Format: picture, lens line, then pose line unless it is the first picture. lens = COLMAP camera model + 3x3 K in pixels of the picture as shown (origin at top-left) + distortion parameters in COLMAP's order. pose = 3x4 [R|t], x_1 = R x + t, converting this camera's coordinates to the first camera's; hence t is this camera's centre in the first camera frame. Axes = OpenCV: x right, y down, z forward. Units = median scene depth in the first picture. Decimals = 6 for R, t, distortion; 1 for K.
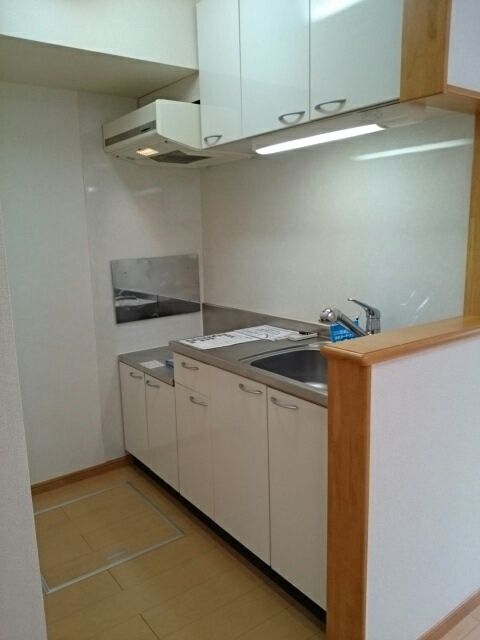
lens RADIAL K [[511.2, 0, 240.5], [0, 511.2, 317.5], [0, 0, 1]] dist [-0.004828, -0.007083]
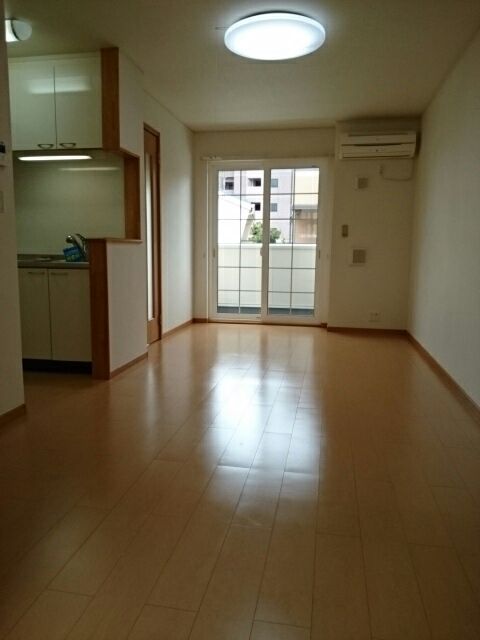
lens RADIAL K [[511.2, 0, 238.1], [0, 511.2, 319.9], [0, 0, 1]] dist [-0.004828, -0.007083]
pose [[0.727418, -0.065266, 0.683083, -0.869790], [0.089892, 0.995951, -0.000567, 0.433543], [-0.680281, 0.061816, 0.730340, -1.131066]]
